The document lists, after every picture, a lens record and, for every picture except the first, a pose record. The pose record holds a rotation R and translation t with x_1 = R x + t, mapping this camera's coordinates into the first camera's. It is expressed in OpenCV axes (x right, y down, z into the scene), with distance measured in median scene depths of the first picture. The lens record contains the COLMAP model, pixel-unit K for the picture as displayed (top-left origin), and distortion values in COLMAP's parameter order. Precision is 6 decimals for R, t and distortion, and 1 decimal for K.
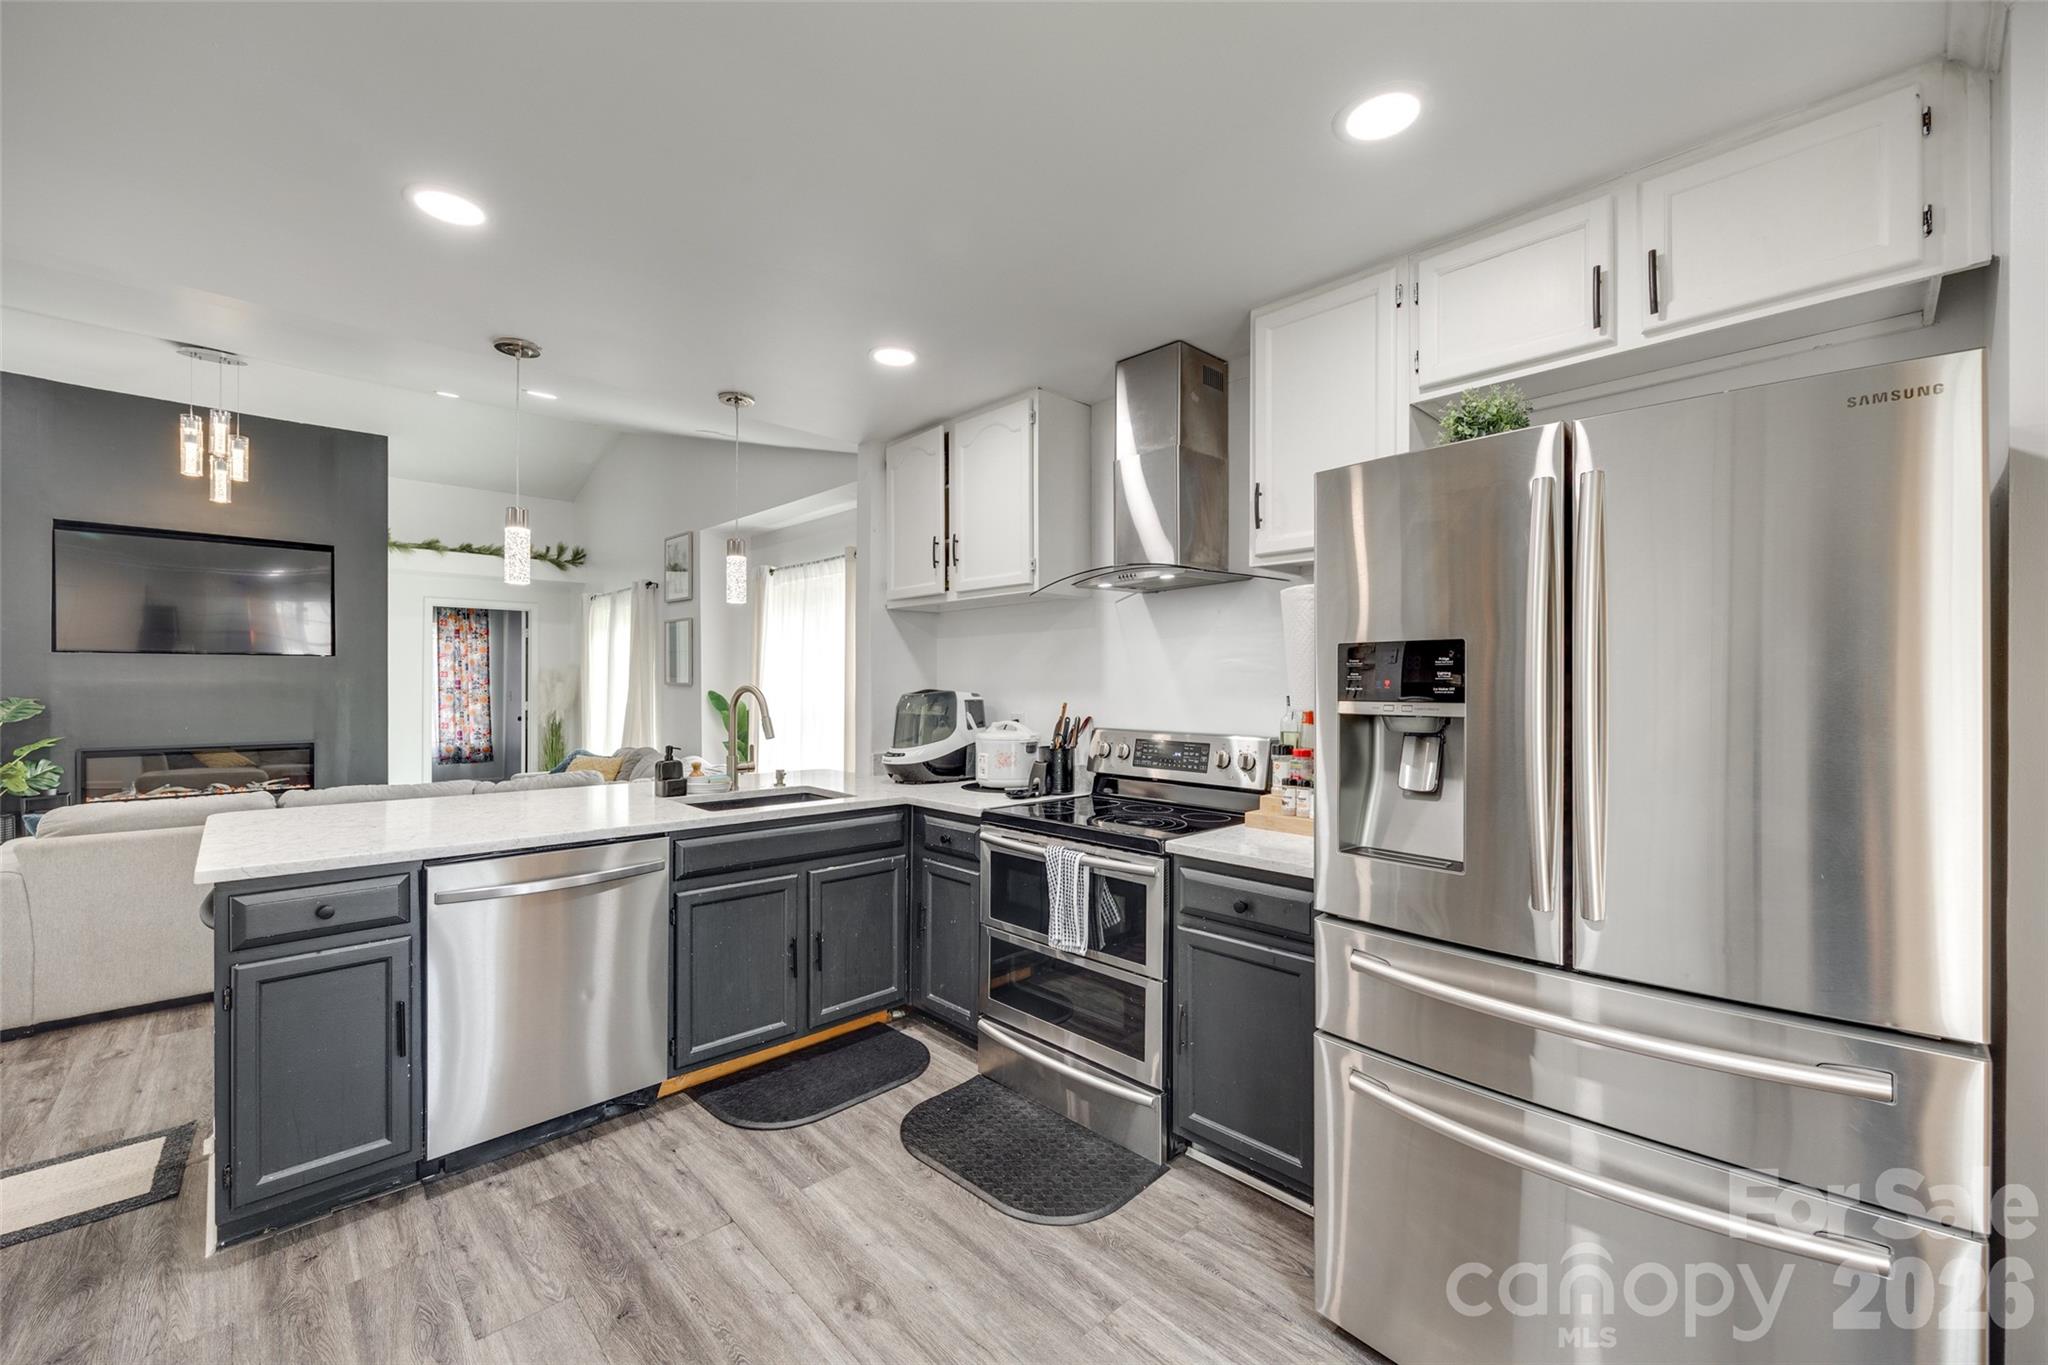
lens RADIAL K [[818.6, 0, 1026.7], [0, 818.6, 683.4], [0, 0, 1]] dist [-0.001784, -0.000335]
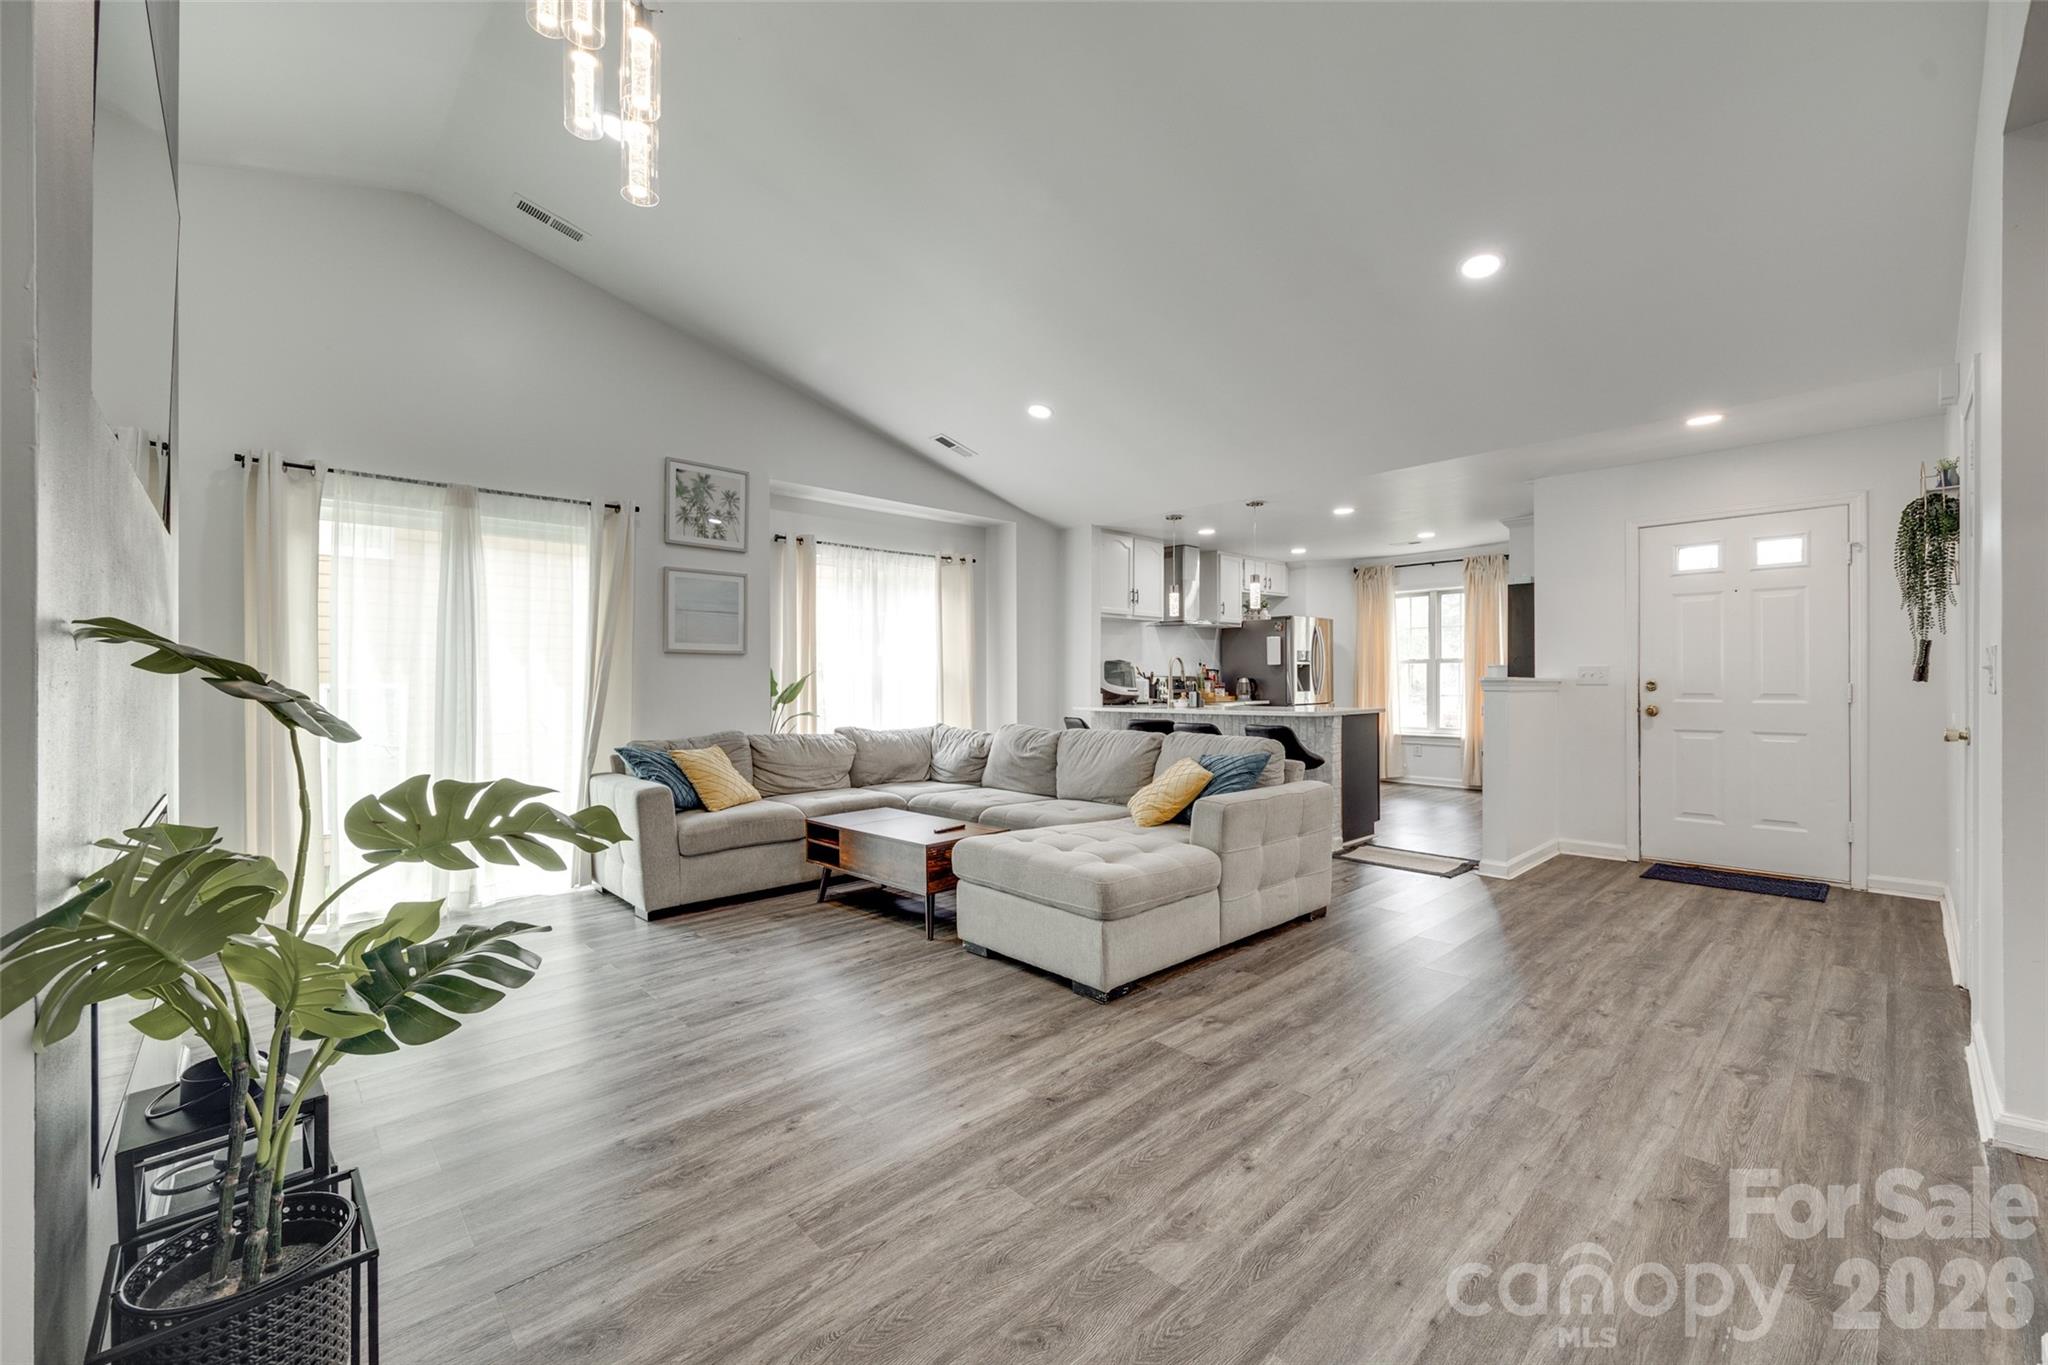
lens RADIAL K [[818.6, 0, 1026.7], [0, 818.6, 683.4], [0, 0, 1]] dist [-0.001784, -0.000335]
pose [[0.008174, -0.008758, 0.999928, -2.447995], [0.004125, 0.999953, 0.008724, 0.051892], [-0.999958, 0.004054, 0.008209, 1.370314]]
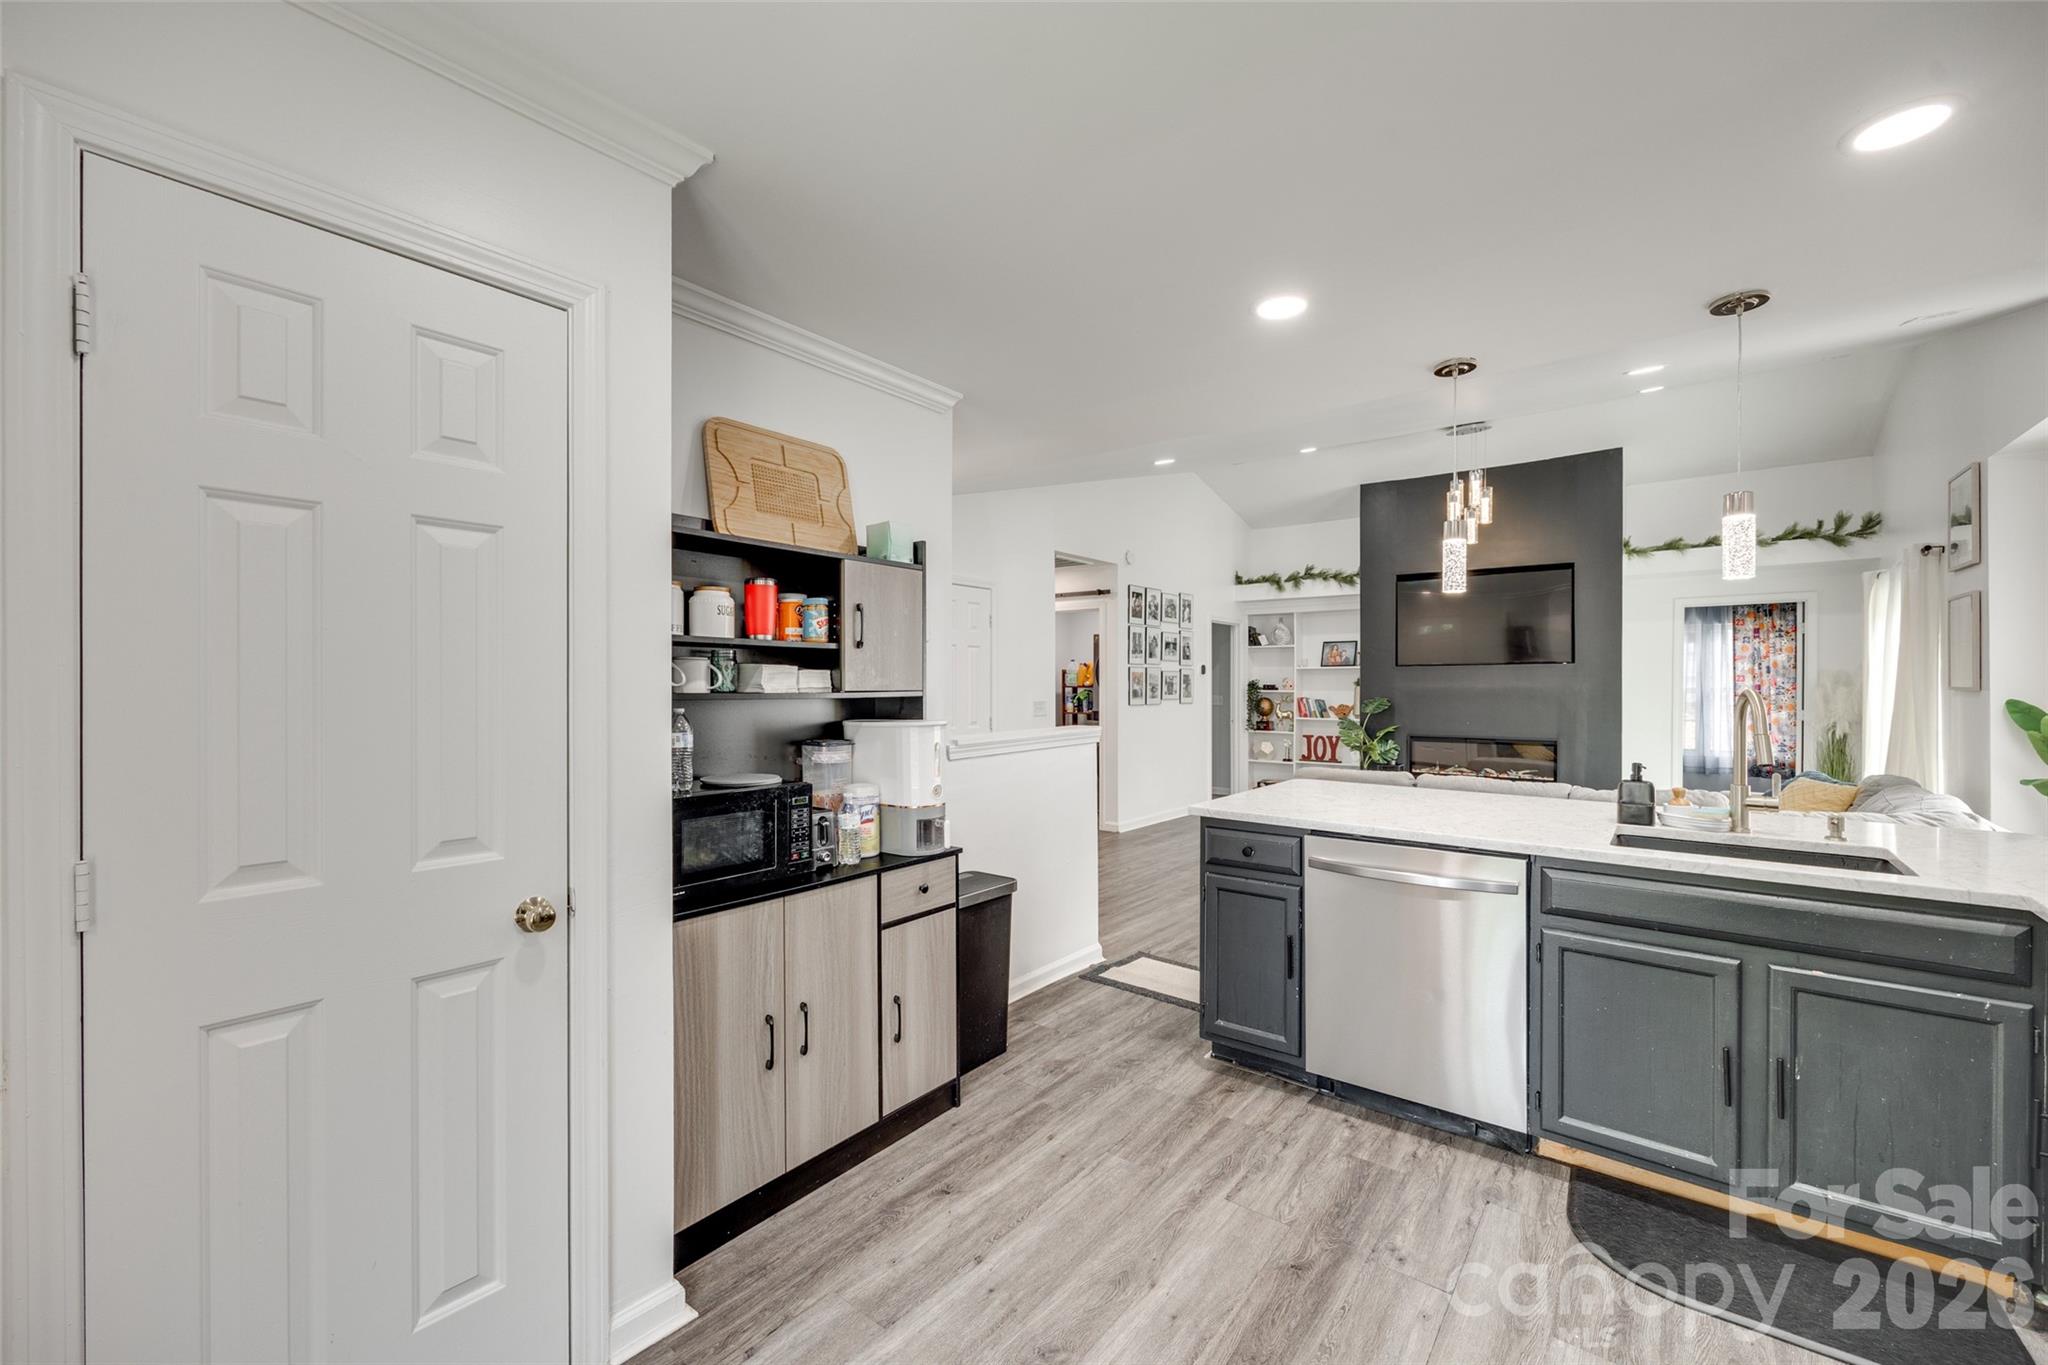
lens RADIAL K [[818.6, 0, 1026.7], [0, 818.6, 683.4], [0, 0, 1]] dist [-0.001784, -0.000335]
pose [[0.130478, -0.005489, -0.991436, 0.292855], [-0.000827, 0.999984, -0.005645, 0.000934], [0.991451, 0.001557, 0.130471, 0.270649]]
